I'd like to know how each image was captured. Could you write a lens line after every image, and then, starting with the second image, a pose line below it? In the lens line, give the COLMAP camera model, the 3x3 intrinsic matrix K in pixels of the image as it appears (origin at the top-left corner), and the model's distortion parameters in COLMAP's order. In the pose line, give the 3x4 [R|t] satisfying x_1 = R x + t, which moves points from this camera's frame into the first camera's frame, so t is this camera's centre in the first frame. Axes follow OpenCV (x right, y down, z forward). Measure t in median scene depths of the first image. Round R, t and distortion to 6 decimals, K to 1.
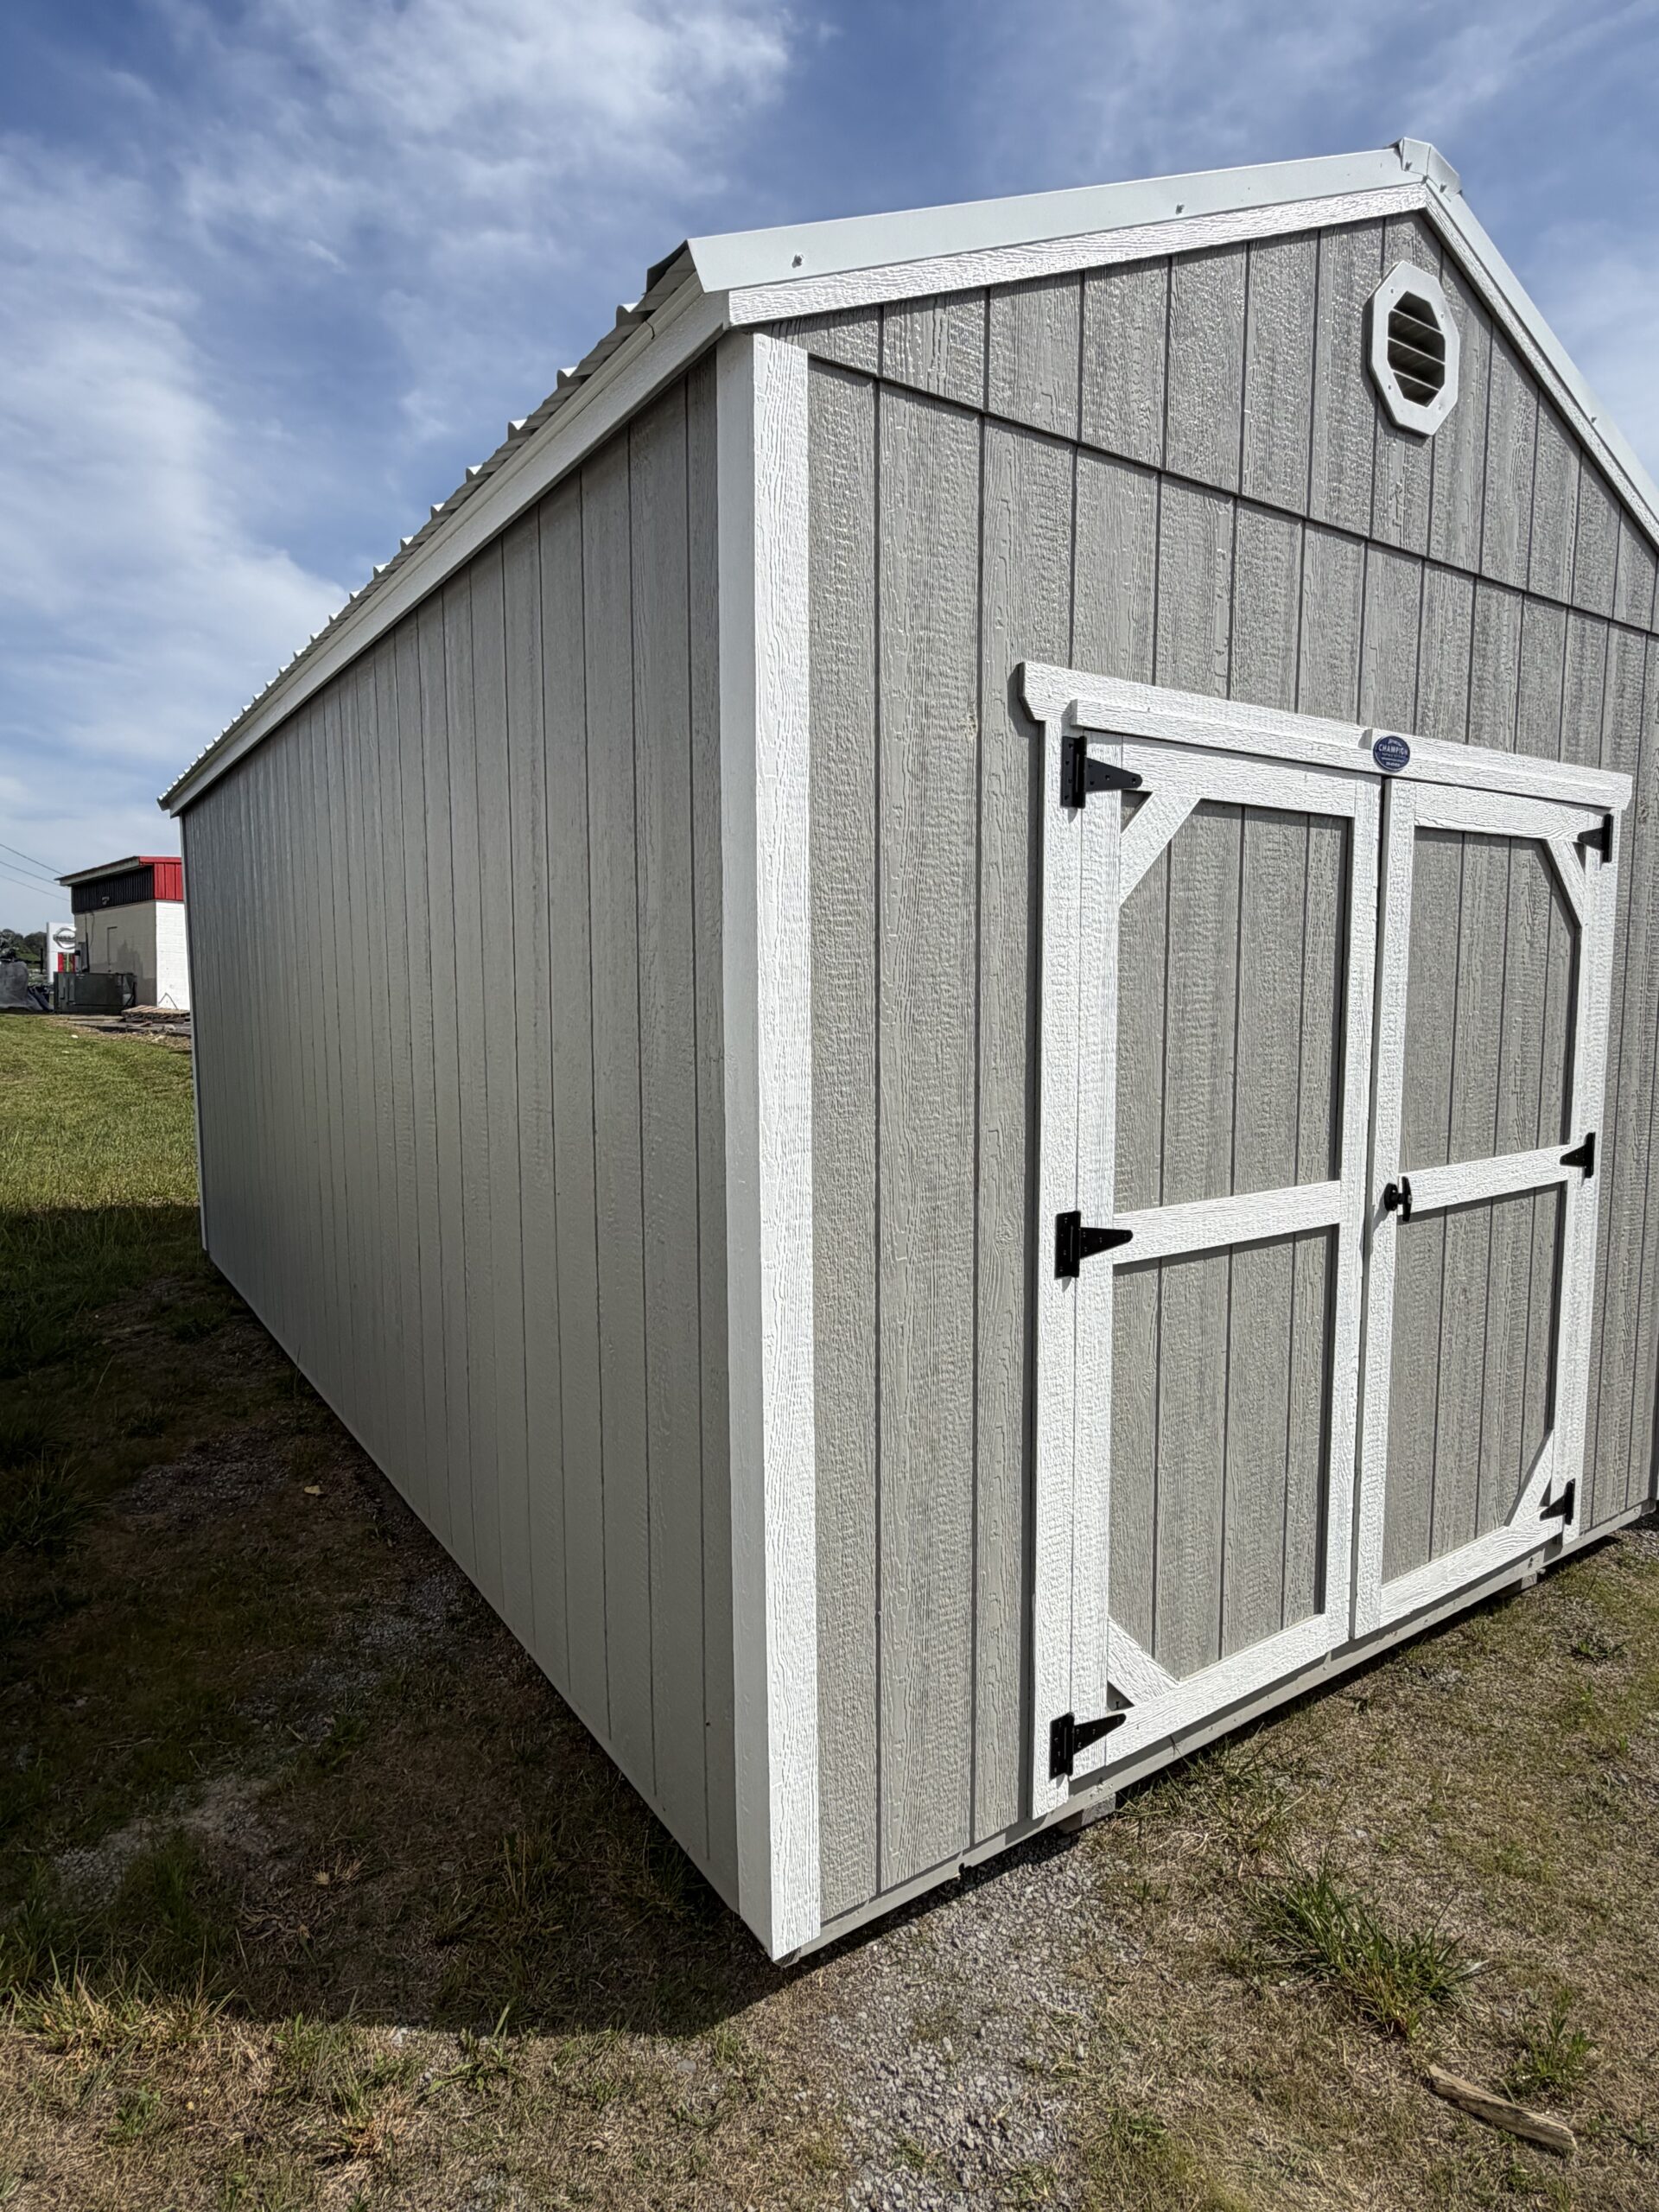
lens RADIAL K [[1271.2, 0, 829.5], [0, 1271.2, 1106.0], [0, 0, 1]] dist [0.003034, -0.000056]
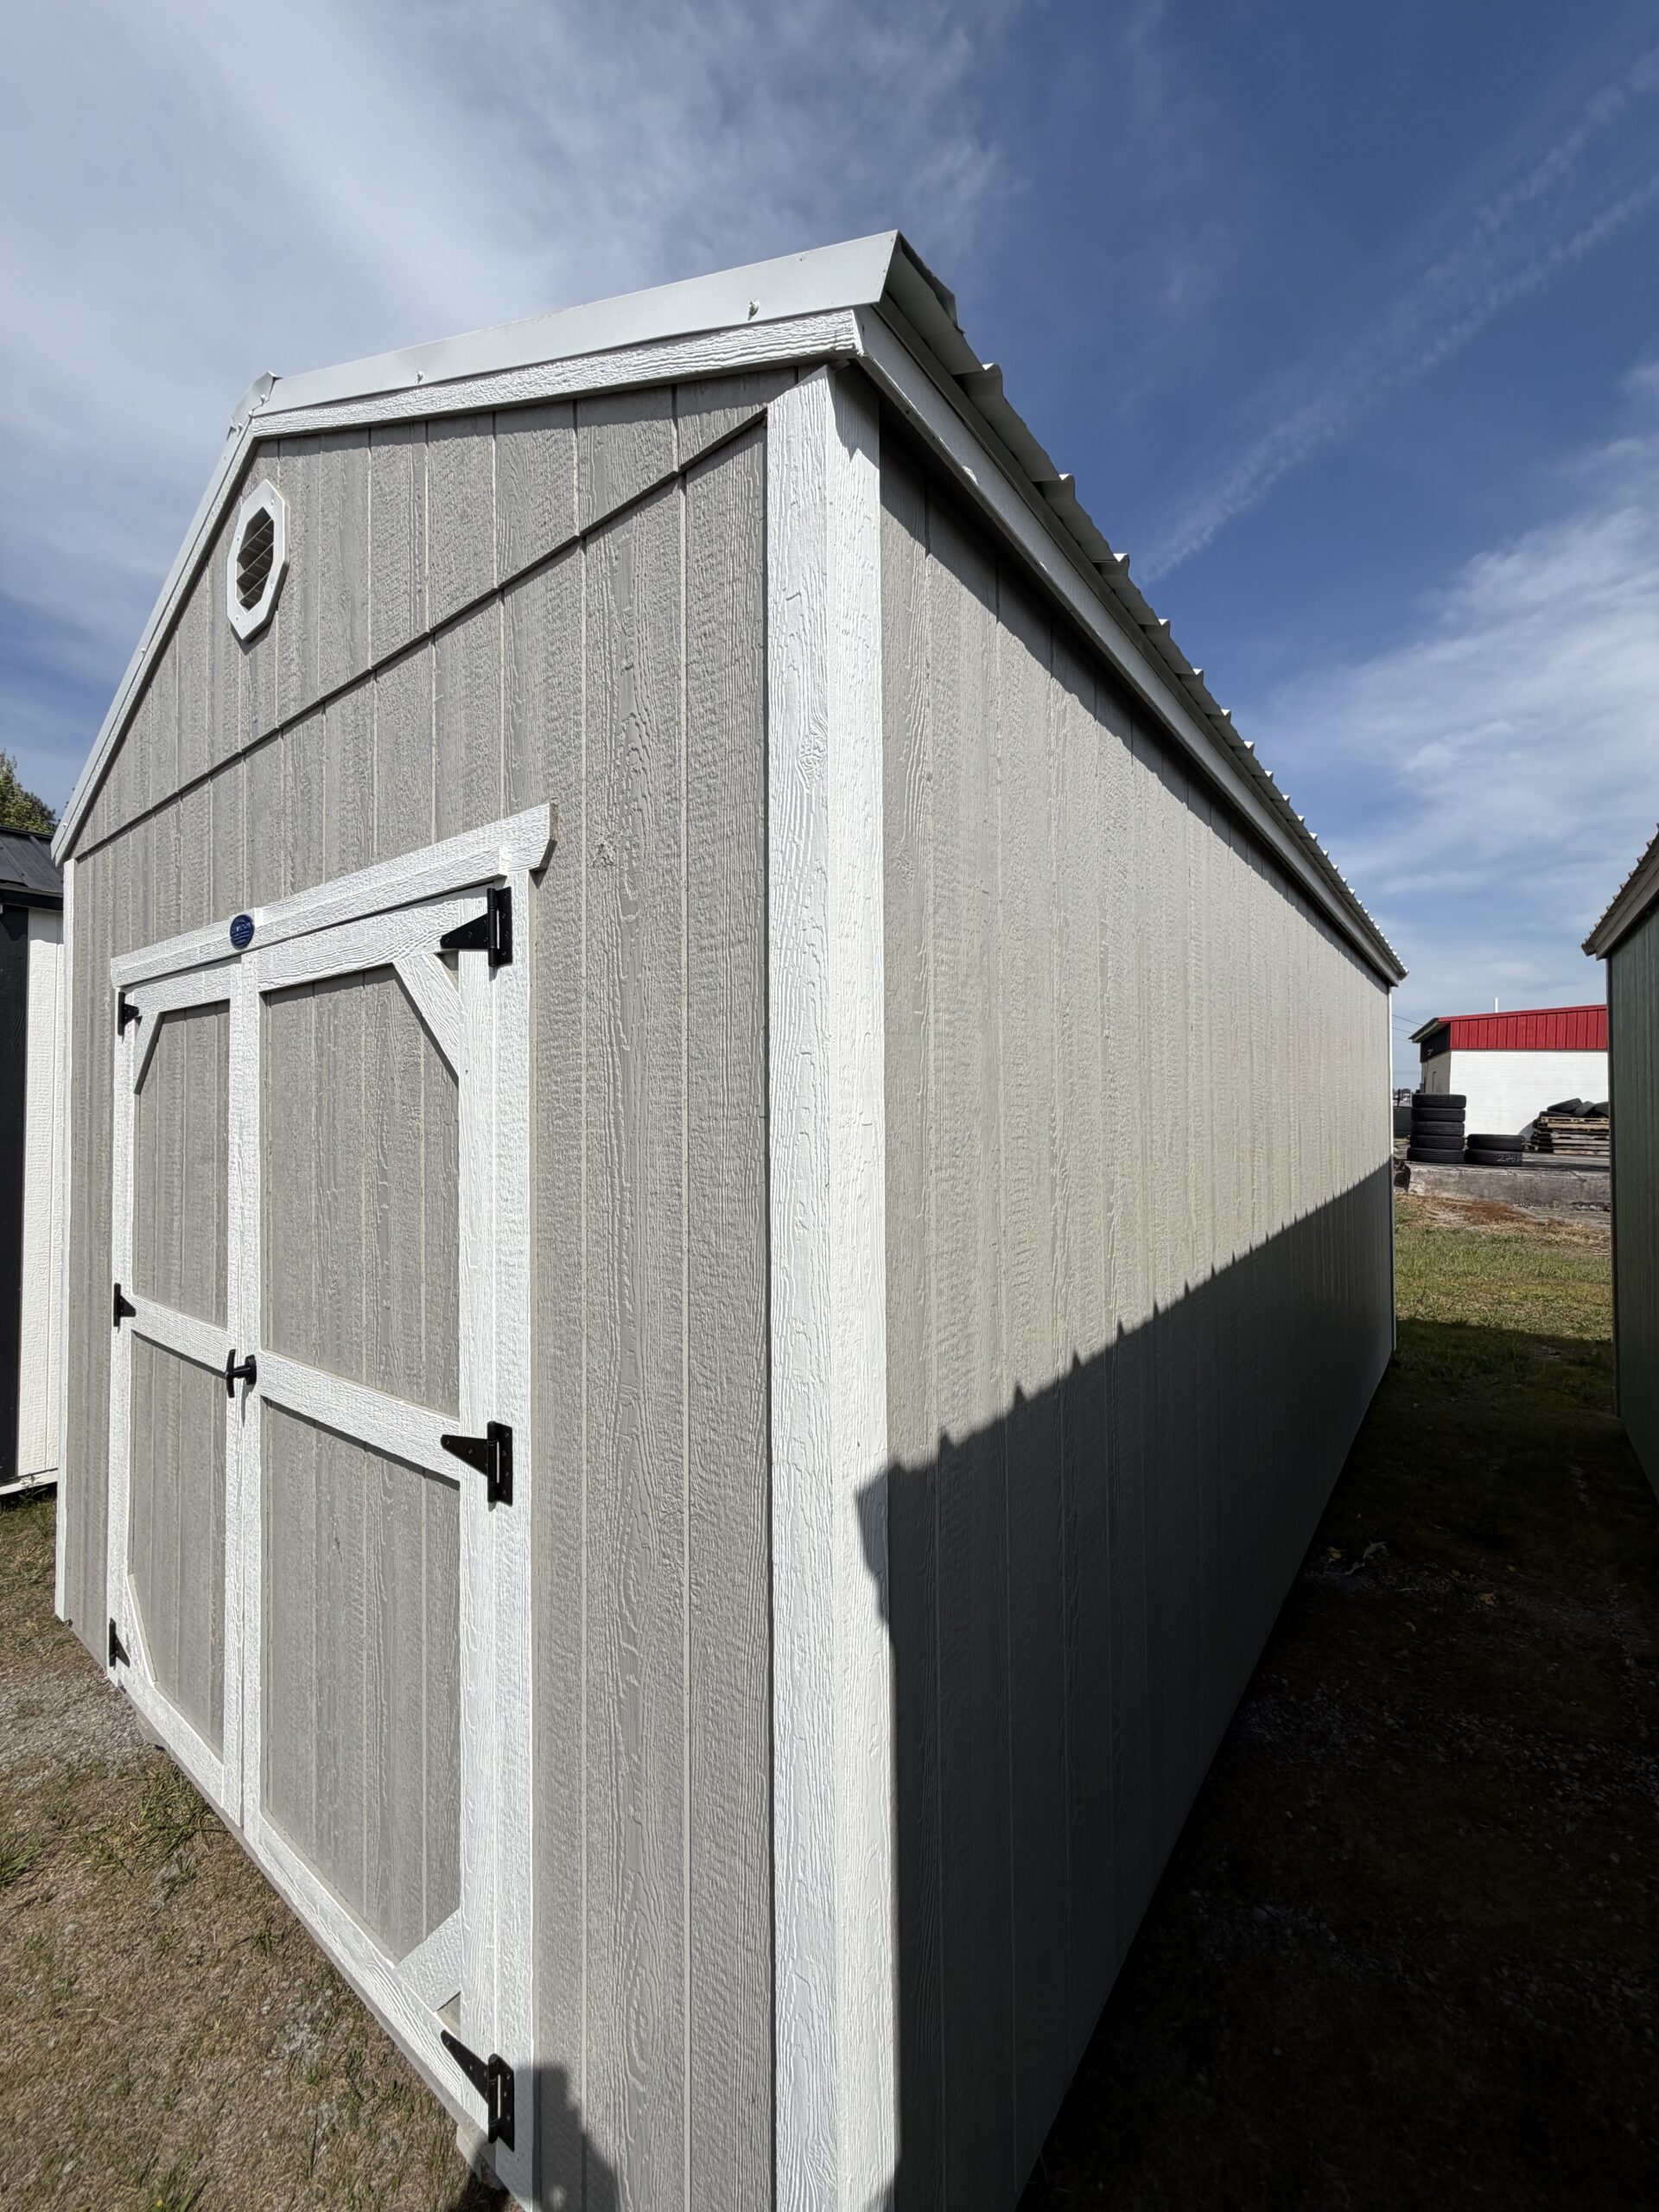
lens RADIAL K [[877.0, 0, 833.7], [0, 877.0, 1098.5], [0, 0, 1]] dist [-0.000011, -0.000028]
pose [[0.314243, -0.012767, -0.949257, 1.340636], [-0.091127, 0.994887, -0.043547, -0.160297], [0.944959, 0.100188, 0.311473, 1.309565]]
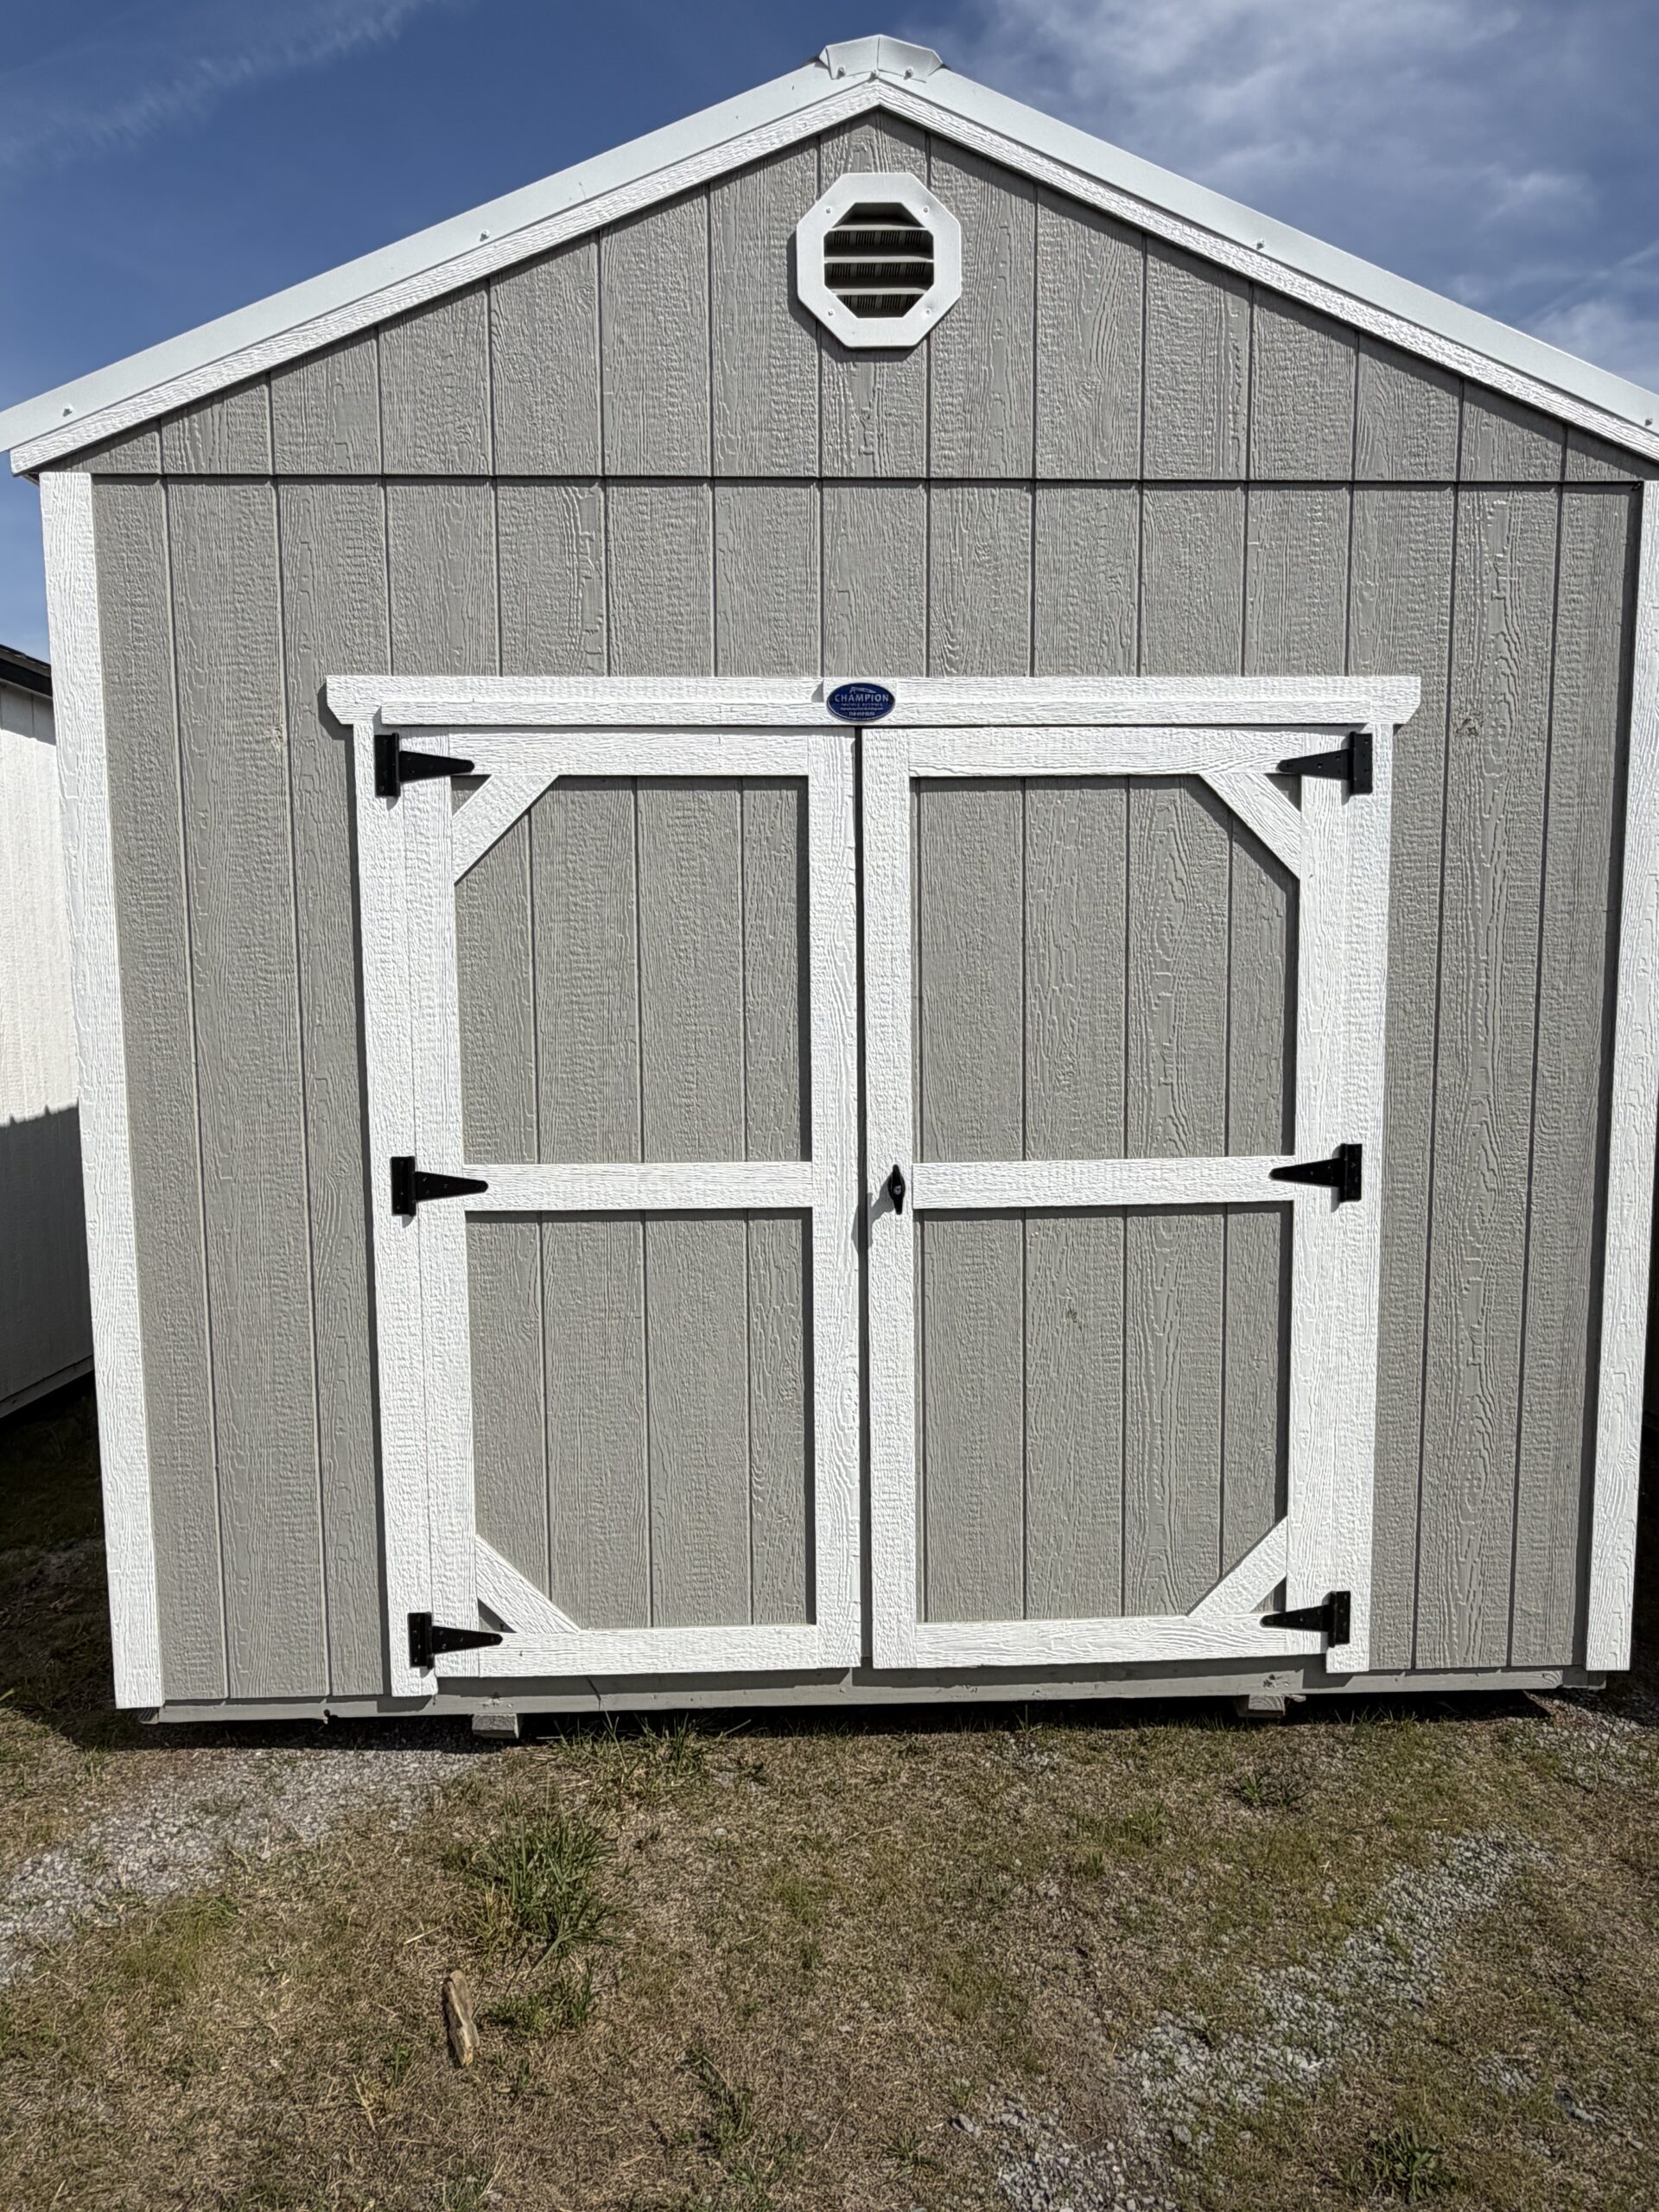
lens RADIAL K [[1385.8, 0, 829.5], [0, 1385.8, 1106.0], [0, 0, 1]] dist [0.000867, 0.001292]
pose [[0.839960, 0.048724, -0.540456, 1.027333], [-0.049861, 0.998677, 0.012543, 0.004251], [0.540352, 0.016412, 0.841279, 0.154132]]
